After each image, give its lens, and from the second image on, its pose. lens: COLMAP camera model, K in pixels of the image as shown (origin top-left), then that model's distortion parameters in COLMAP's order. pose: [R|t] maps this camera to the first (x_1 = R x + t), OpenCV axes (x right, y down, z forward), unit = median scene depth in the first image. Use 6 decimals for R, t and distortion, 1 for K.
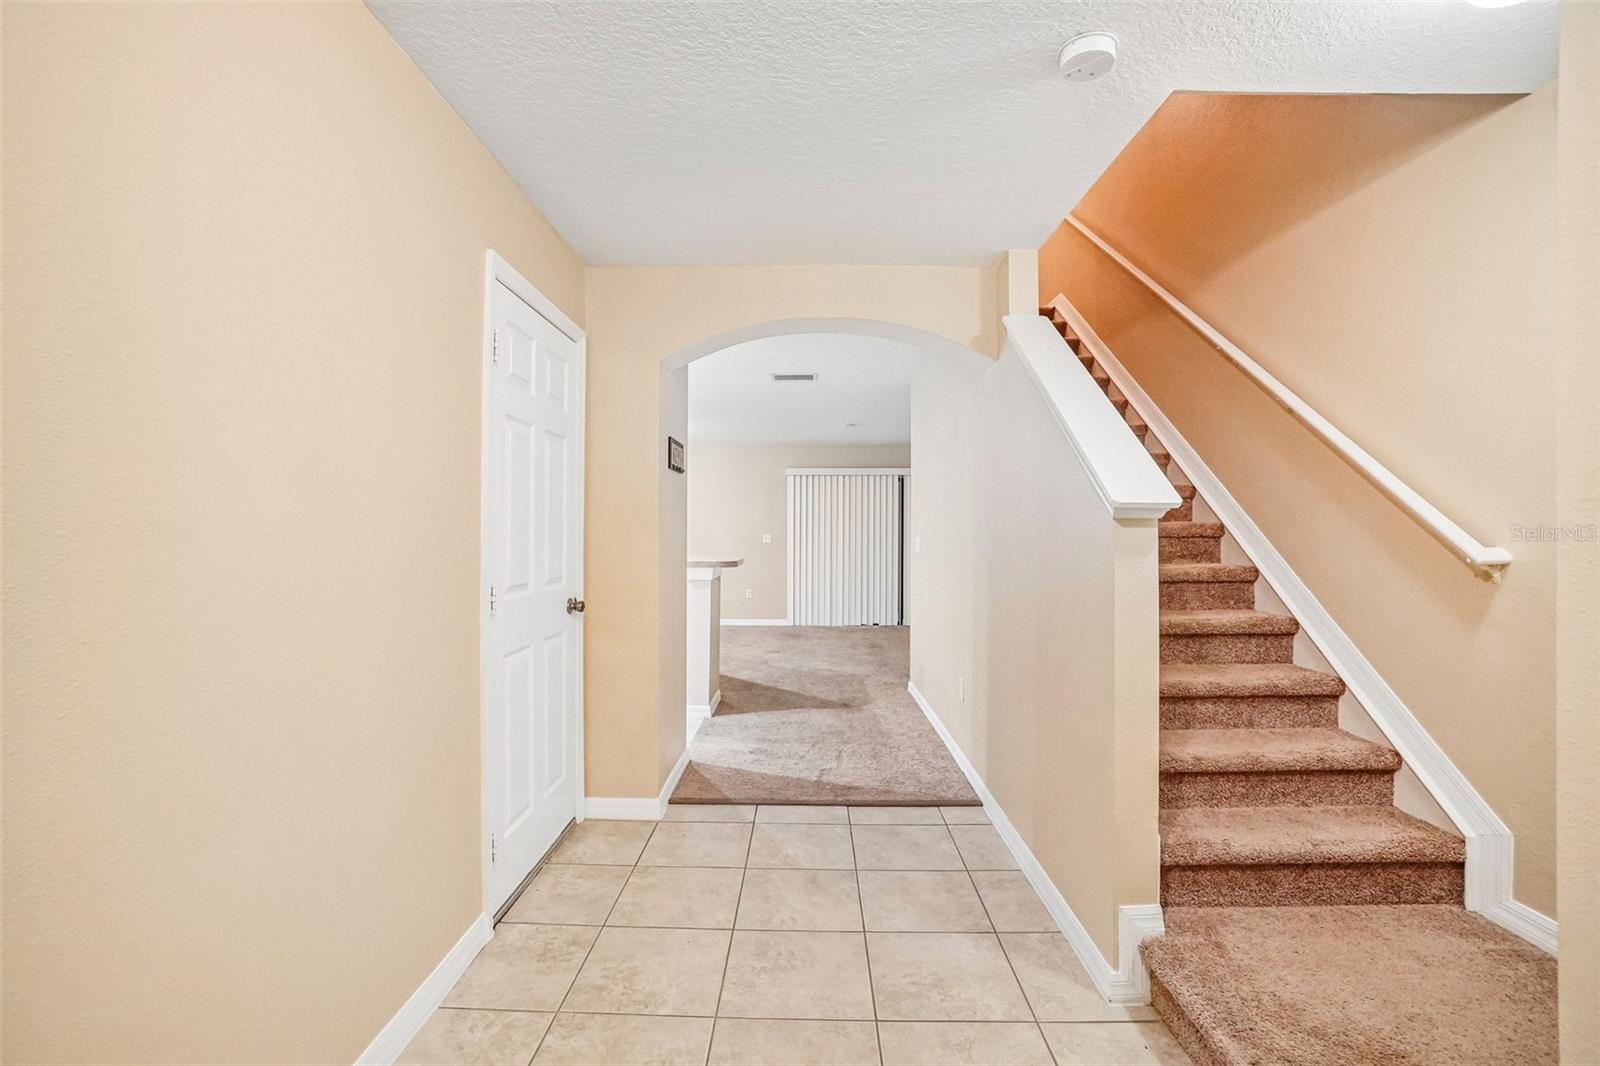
lens RADIAL K [[707.2, 0, 801.7], [0, 707.2, 524.0], [0, 0, 1]] dist [-0.063481, 0.023706]
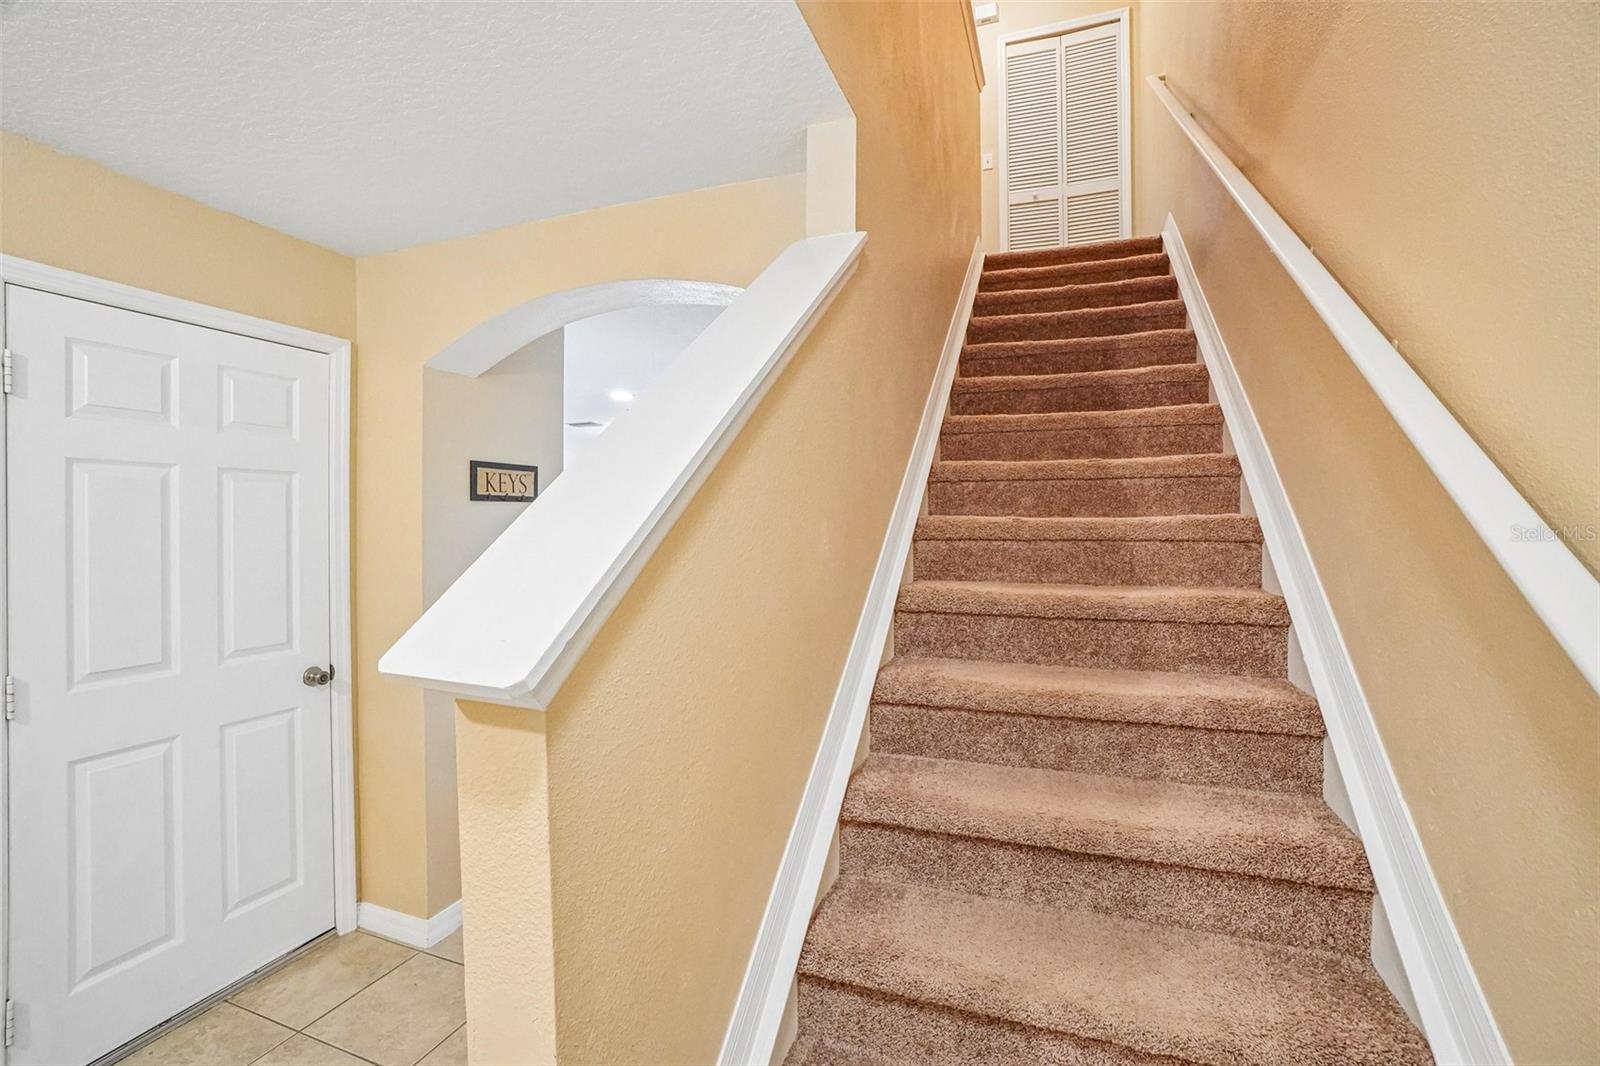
lens RADIAL K [[707.2, 0, 801.7], [0, 707.2, 524.0], [0, 0, 1]] dist [-0.063481, 0.023706]
pose [[0.936308, -0.001080, -0.351178, 0.485990], [0.004727, 0.999943, 0.009527, -0.066146], [0.351148, -0.010580, 0.936260, 0.444228]]
